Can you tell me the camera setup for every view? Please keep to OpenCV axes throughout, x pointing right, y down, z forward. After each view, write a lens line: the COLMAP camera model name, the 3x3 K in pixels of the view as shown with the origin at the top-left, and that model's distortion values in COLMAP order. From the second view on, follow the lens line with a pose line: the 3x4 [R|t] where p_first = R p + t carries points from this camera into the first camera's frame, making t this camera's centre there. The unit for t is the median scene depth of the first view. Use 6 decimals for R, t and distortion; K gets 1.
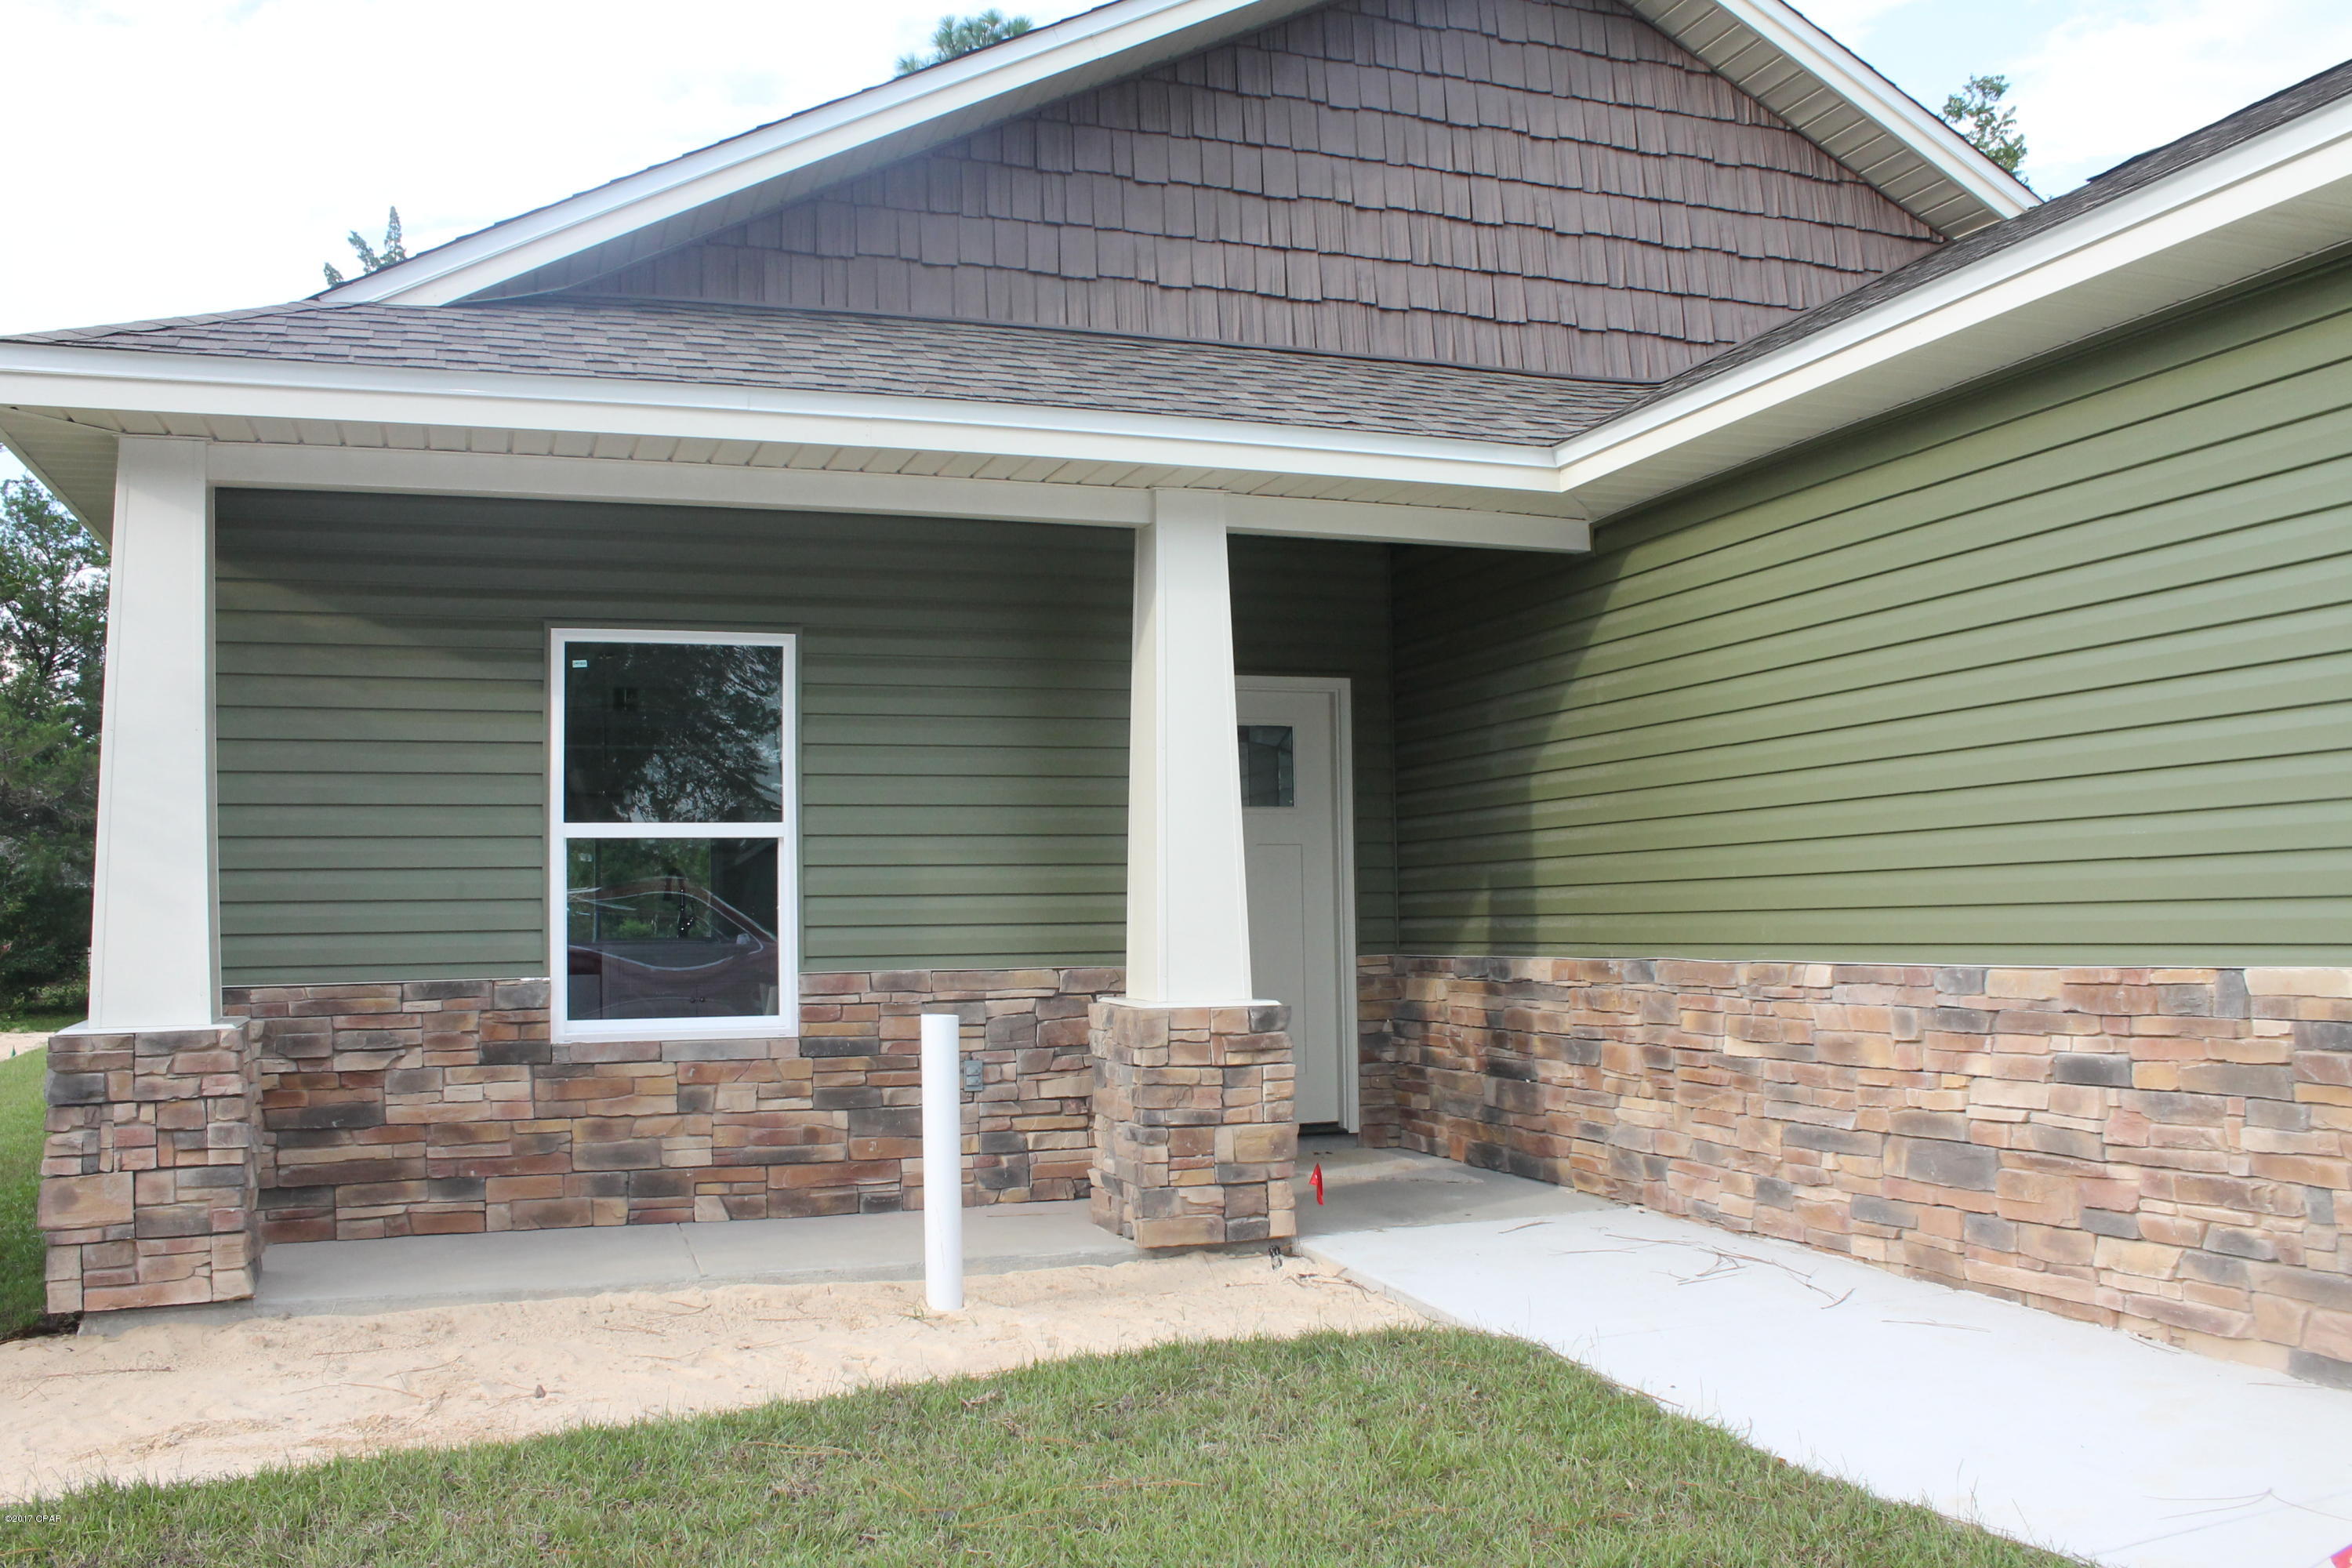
lens RADIAL K [[2001.2, 0, 1167.7], [0, 2001.2, 788.3], [0, 0, 1]] dist [-0.155532, 0.127910]
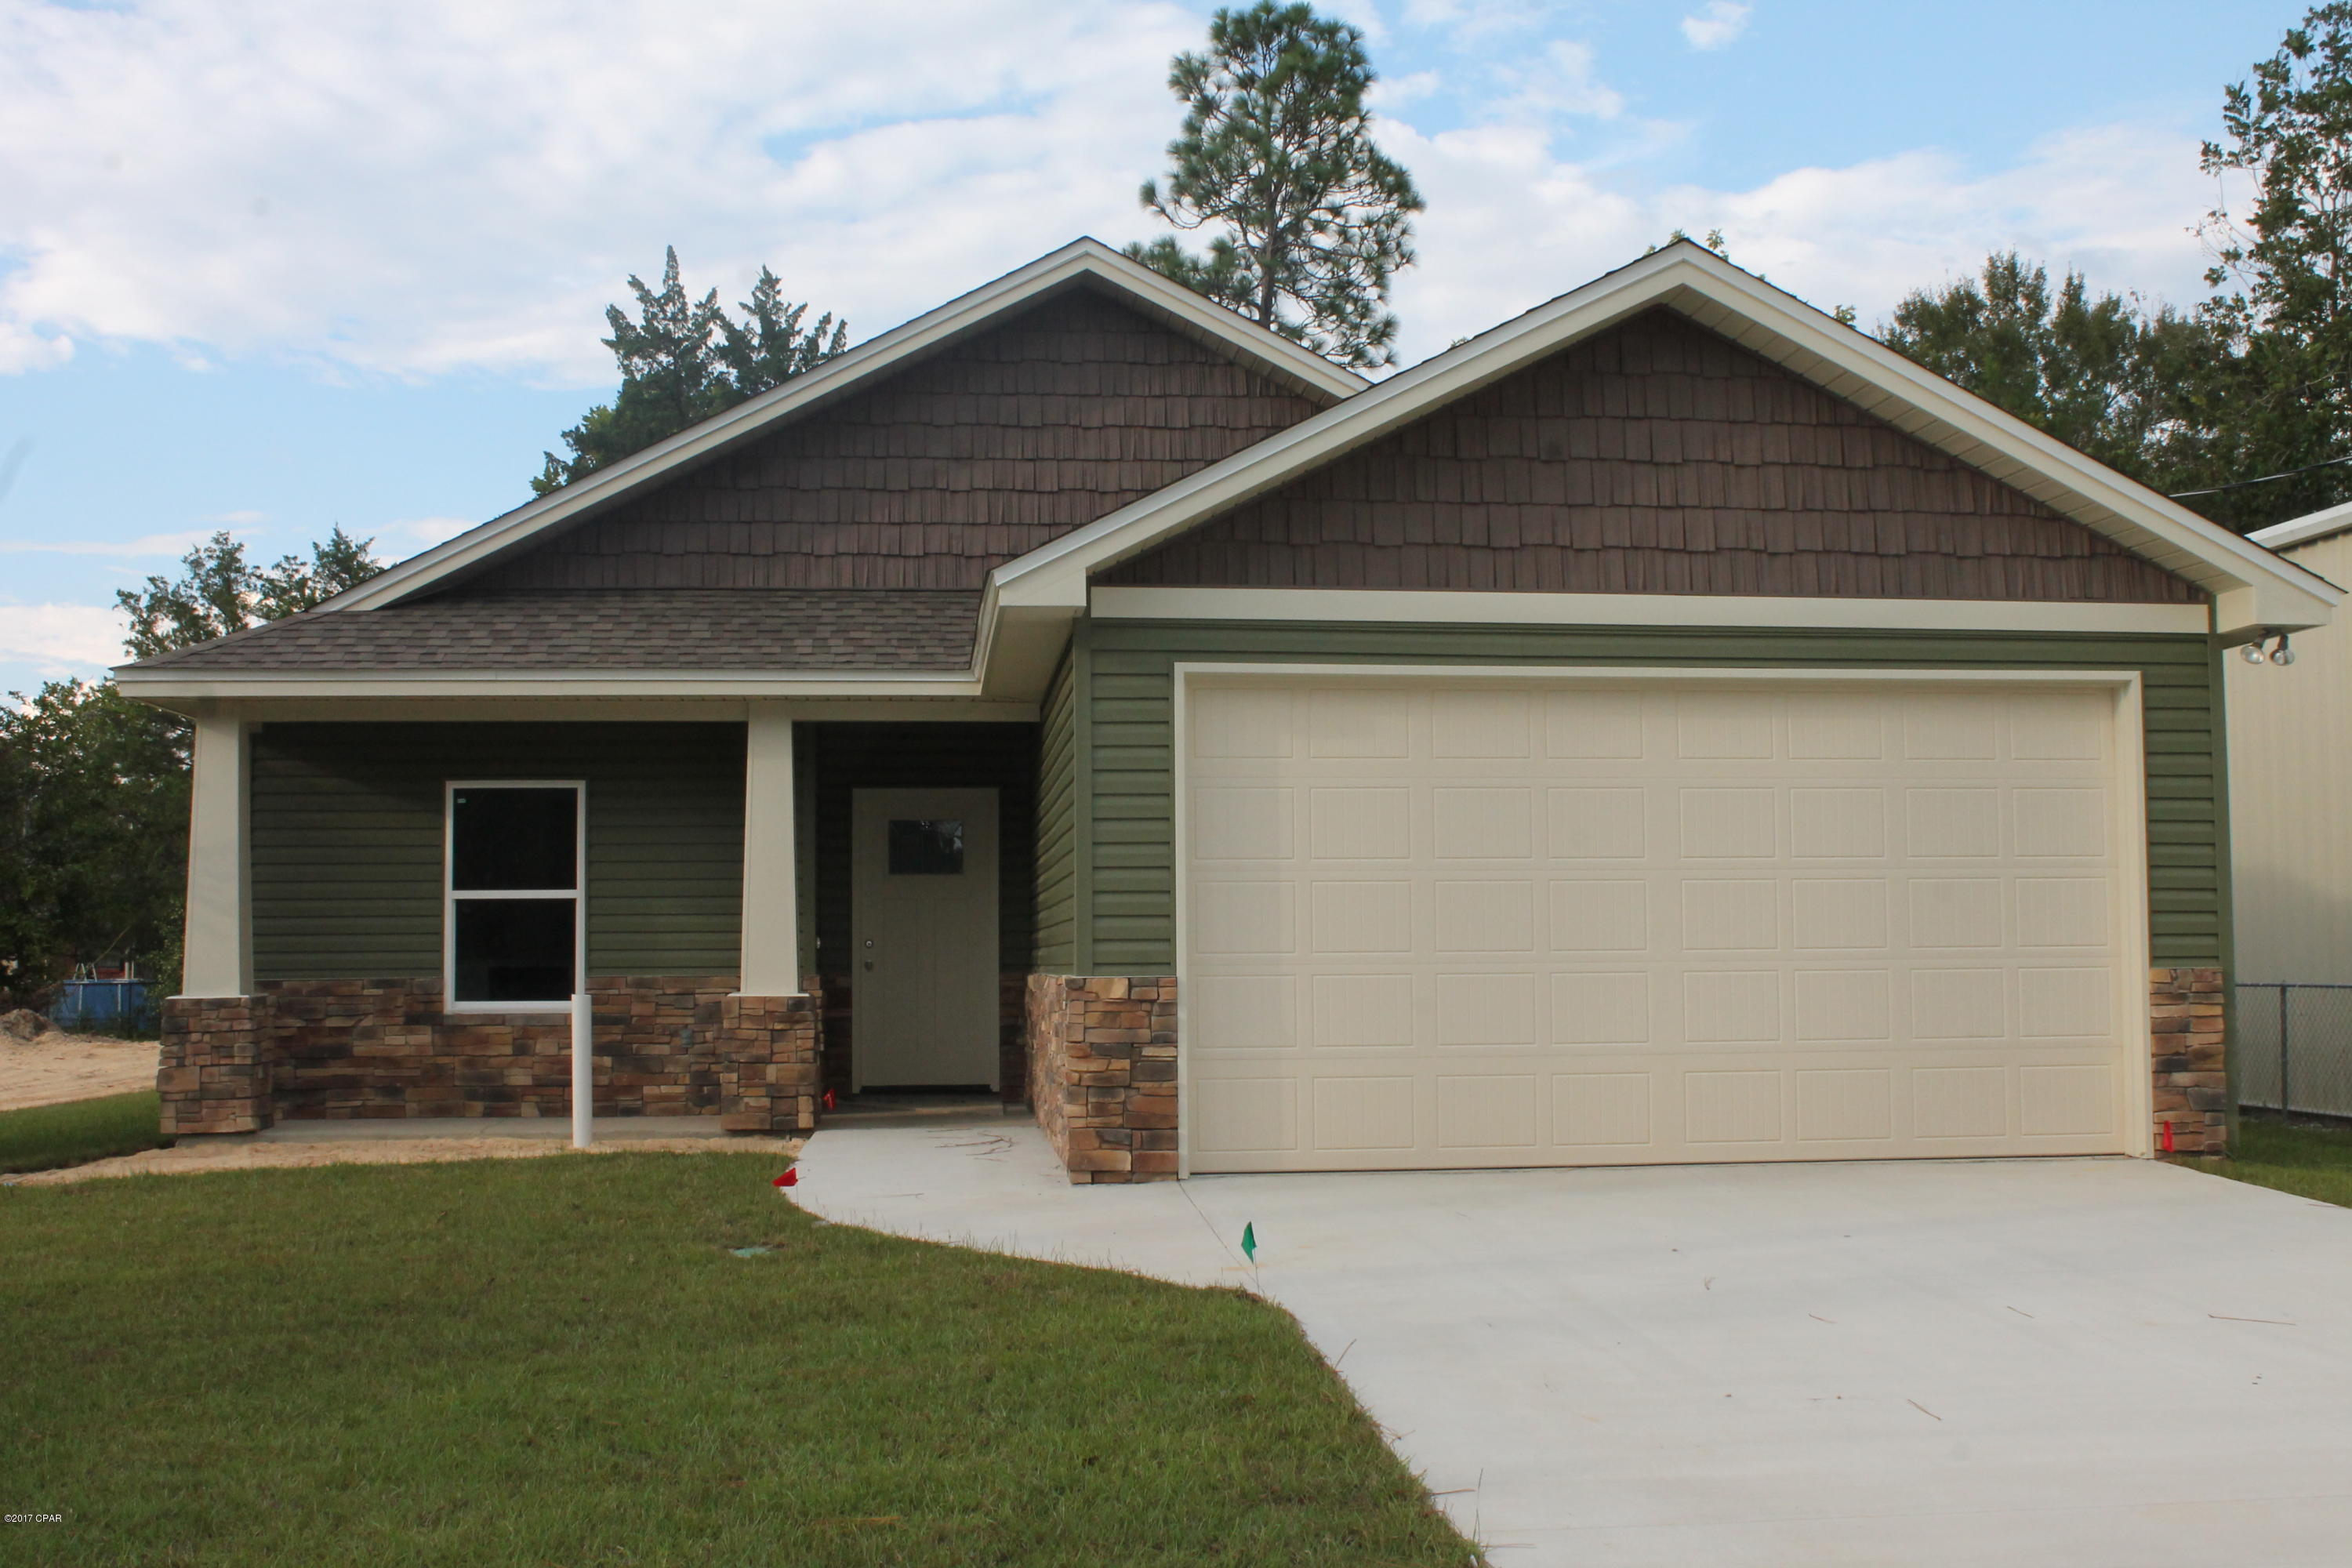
lens RADIAL K [[2439.4, 0, 1123.8], [0, 2439.4, 802.1], [0, 0, 1]] dist [-0.079533, 0.000000]
pose [[0.968356, -0.005826, -0.249503, 0.831067], [0.006807, 0.999972, 0.003068, -0.064870], [0.249478, -0.004670, 0.968369, -0.970499]]
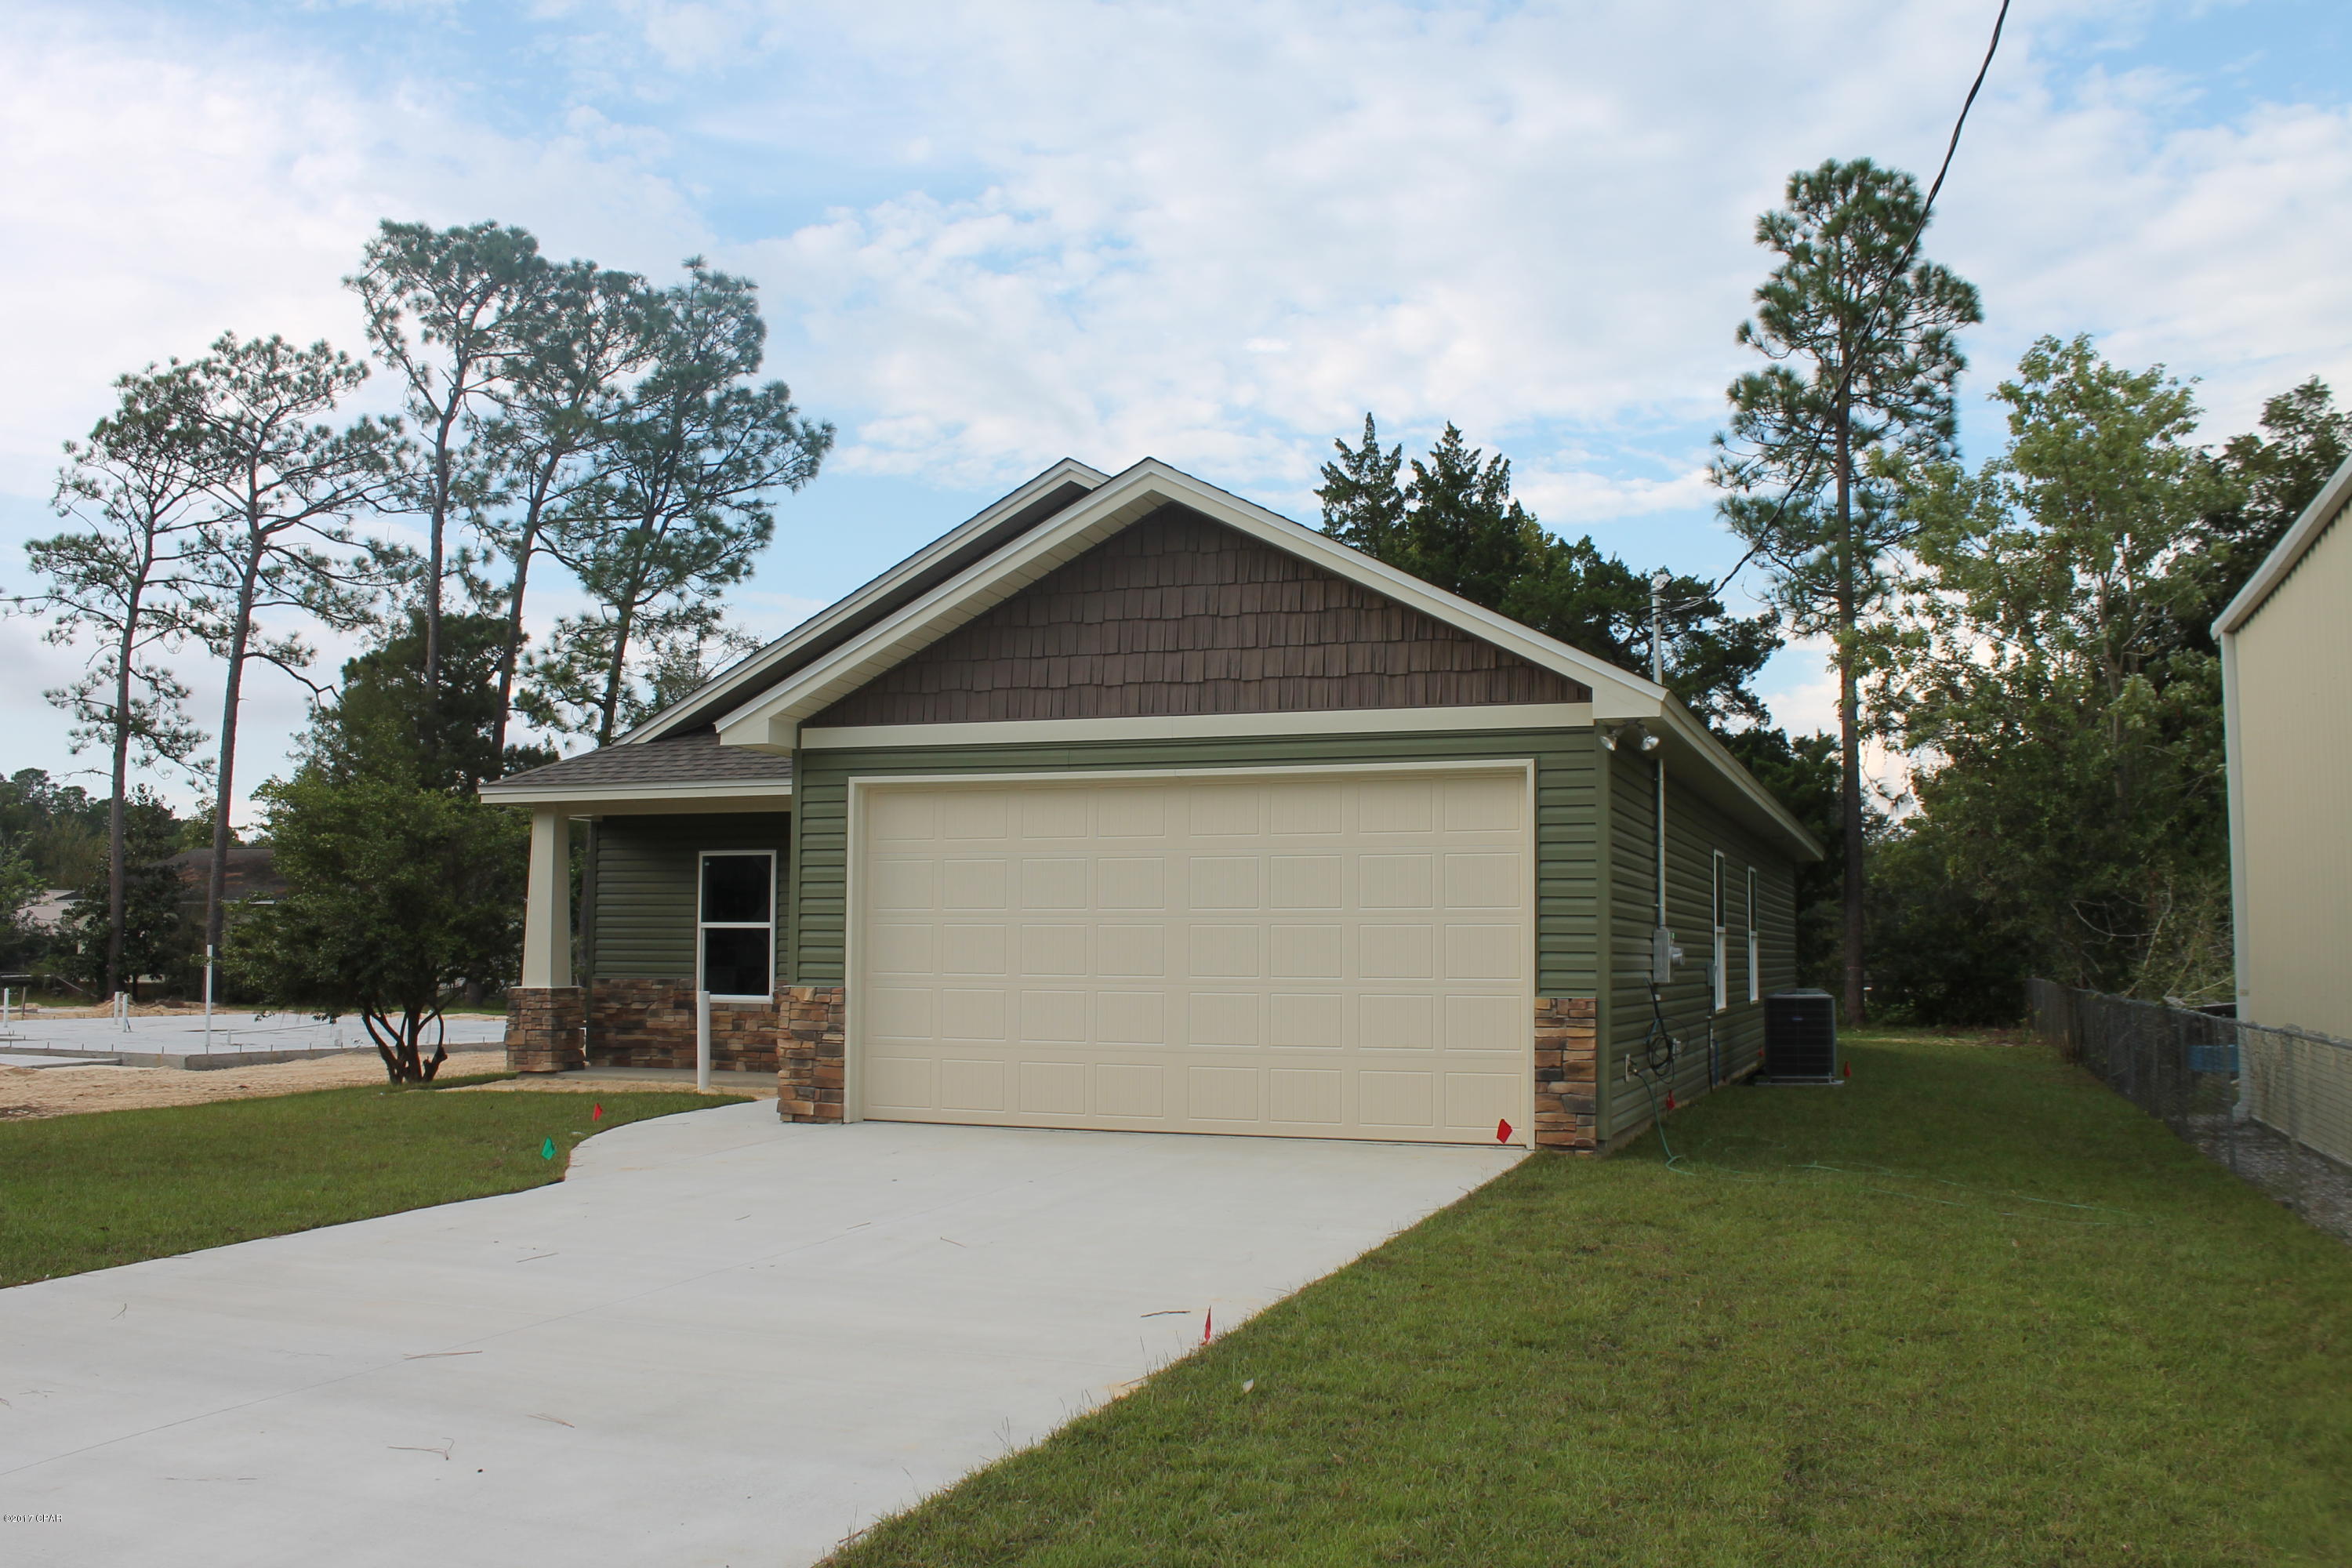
lens RADIAL K [[2001.2, 0, 1100.6], [0, 2001.2, 803.7], [0, 0, 1]] dist [-0.155532, 0.127910]
pose [[0.751724, -0.029355, -0.658824, 1.949992], [0.021532, 0.999569, -0.019969, -0.080792], [0.659126, 0.000825, 0.752032, -0.717862]]
